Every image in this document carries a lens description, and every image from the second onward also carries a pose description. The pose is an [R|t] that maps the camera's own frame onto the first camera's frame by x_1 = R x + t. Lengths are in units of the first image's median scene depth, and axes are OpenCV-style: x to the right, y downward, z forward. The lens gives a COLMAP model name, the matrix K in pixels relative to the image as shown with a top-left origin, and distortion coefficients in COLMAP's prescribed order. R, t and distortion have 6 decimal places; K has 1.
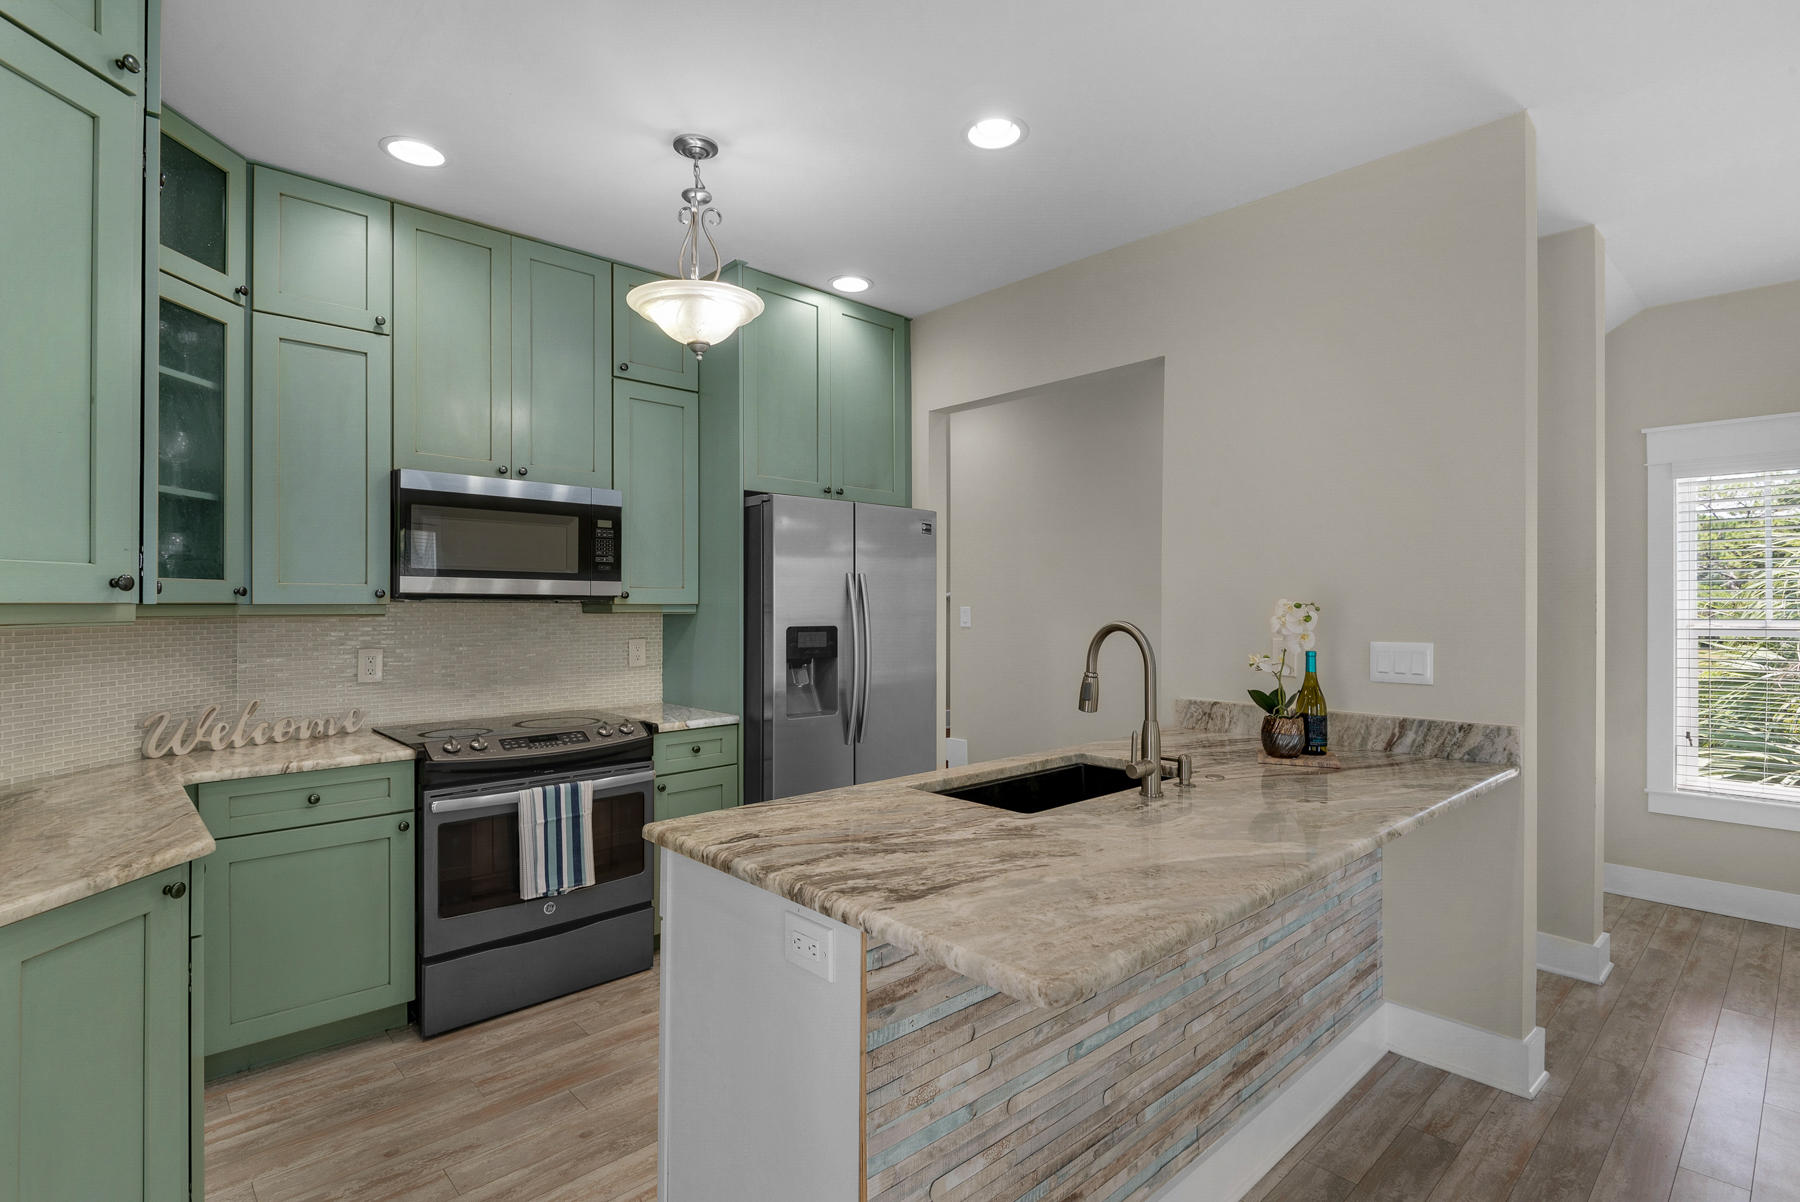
lens RADIAL K [[853.8, 0, 921.1], [0, 853.8, 604.9], [0, 0, 1]] dist [0.026643, -0.018701]
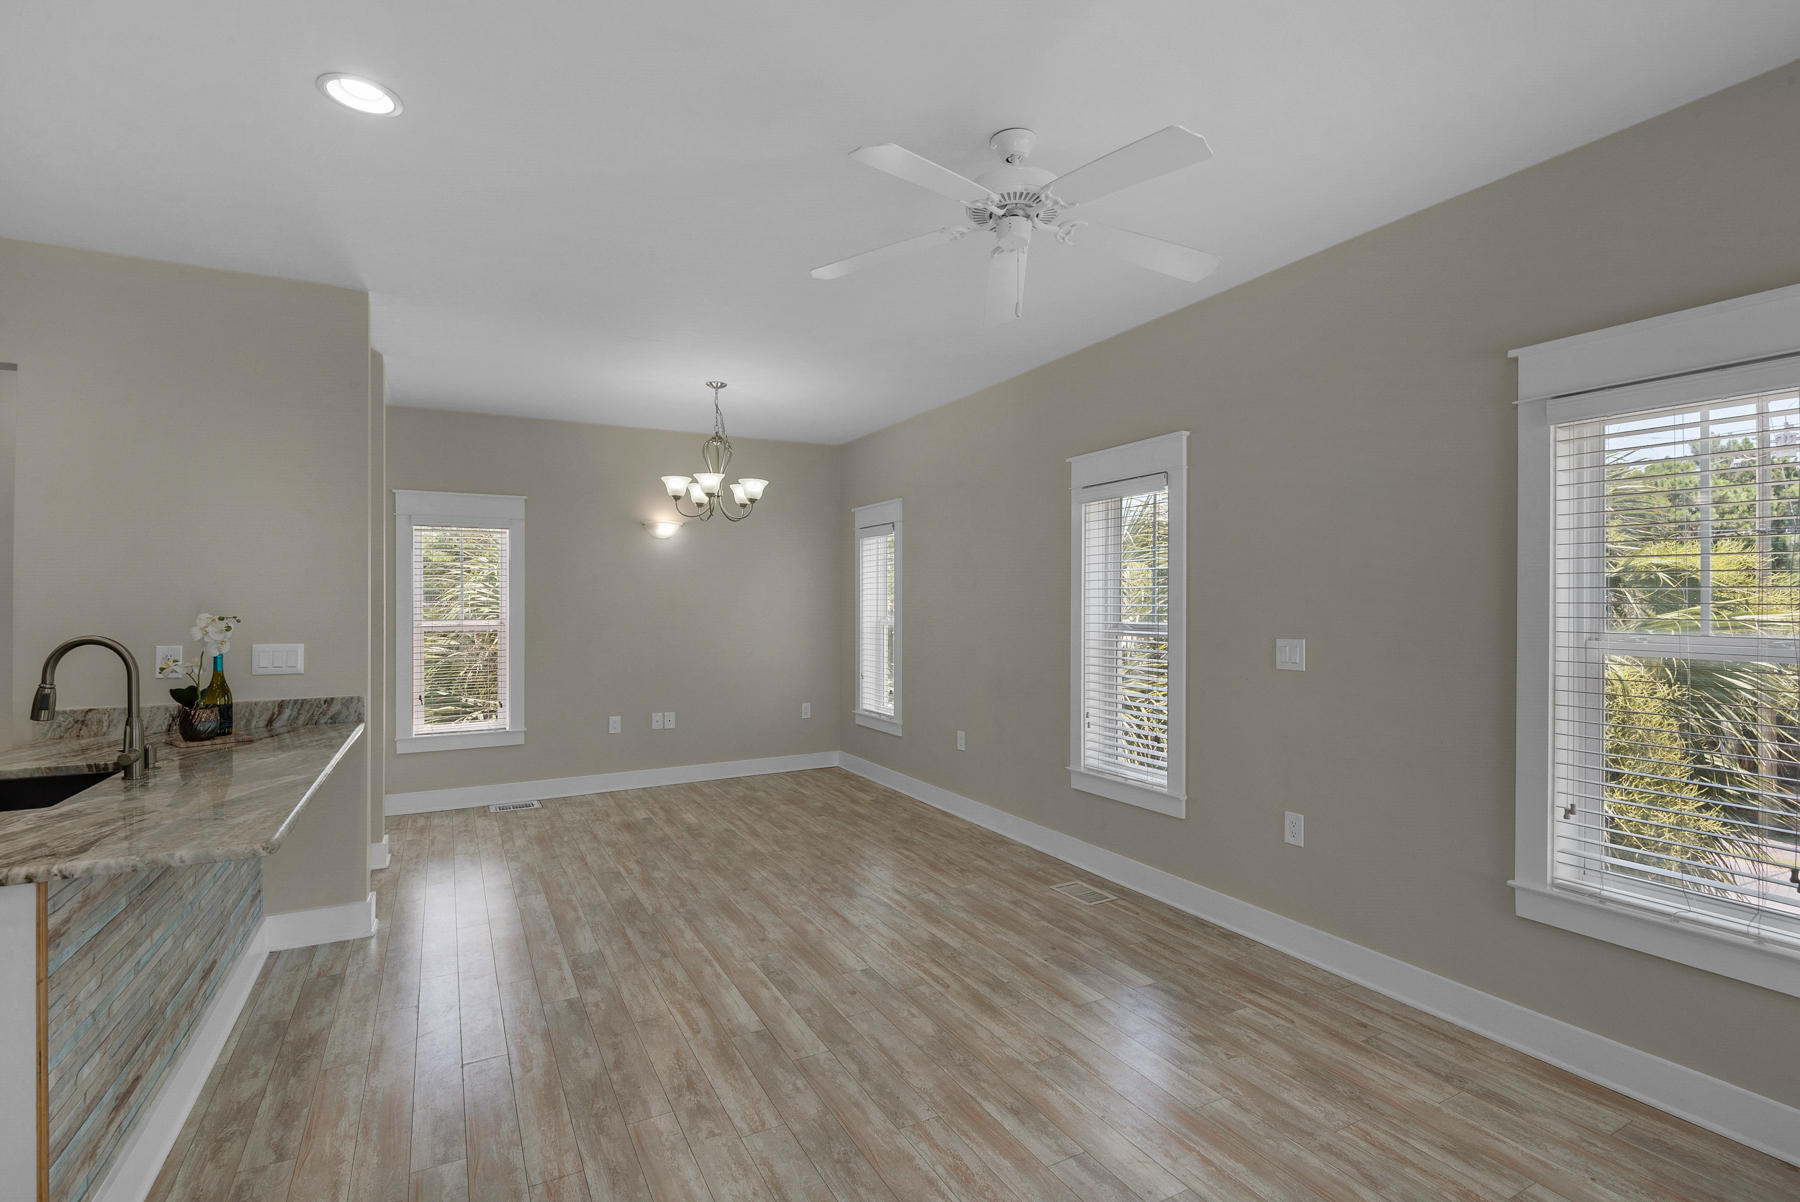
lens RADIAL K [[834.9, 0, 863.3], [0, 834.9, 604.1], [0, 0, 1]] dist [0.016839, -0.017488]
pose [[0.290752, -0.000526, 0.956798, -0.448054], [0.001550, 0.999999, 0.000078, -0.017955], [-0.956797, 0.001461, 0.290752, -0.264035]]
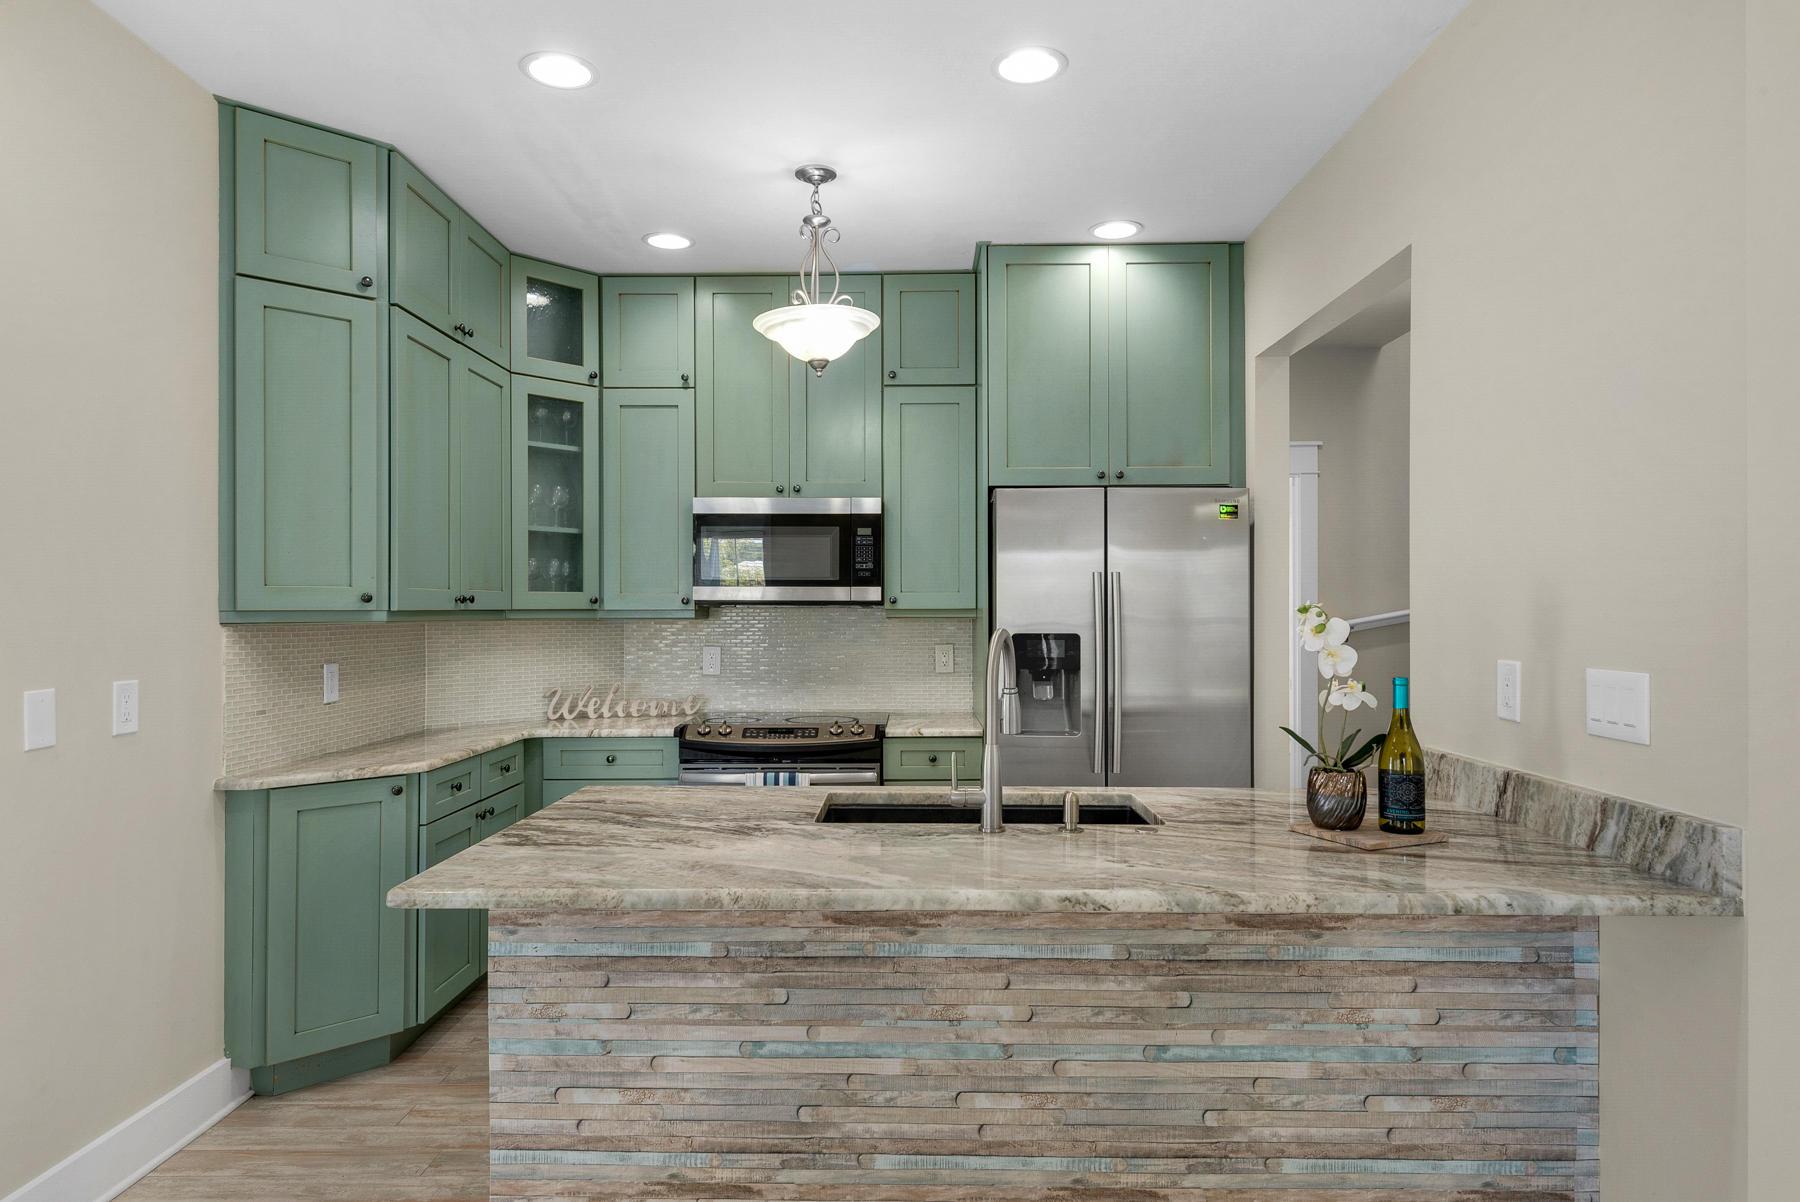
lens RADIAL K [[1086.9, 0, 916.9], [0, 1086.9, 604.2], [0, 0, 1]] dist [0.015394, -0.001928]
pose [[0.725579, -0.005329, -0.688118, 0.768501], [0.002524, 0.999984, -0.005082, 0.000171], [0.688134, 0.001951, 0.725581, 0.123886]]
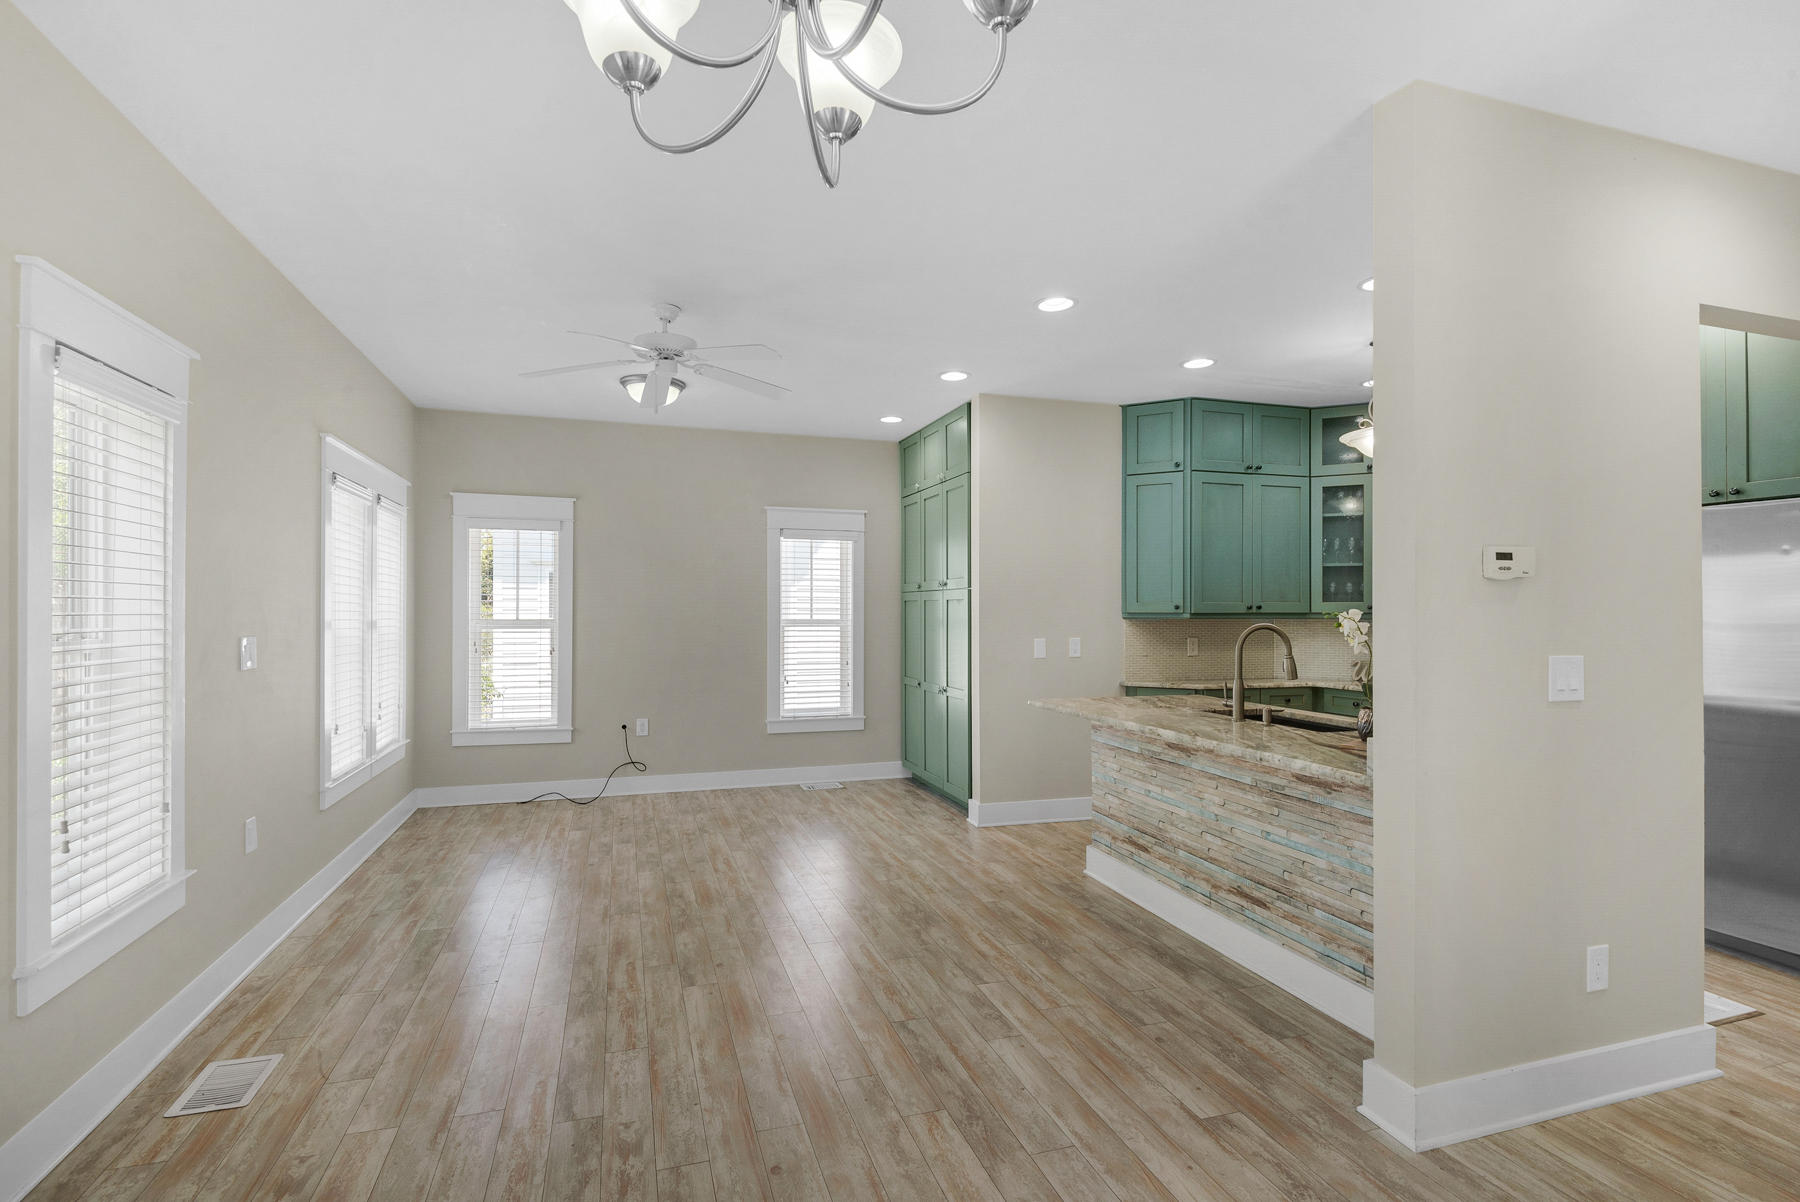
lens RADIAL K [[893.6, 0, 915.9], [0, 893.6, 605.7], [0, 0, 1]] dist [0.037031, -0.027860]
pose [[-0.406229, -0.006398, -0.913749, 1.794399], [-0.001954, 0.999979, -0.006133, -0.003701], [0.913769, -0.000706, -0.406233, 0.913334]]
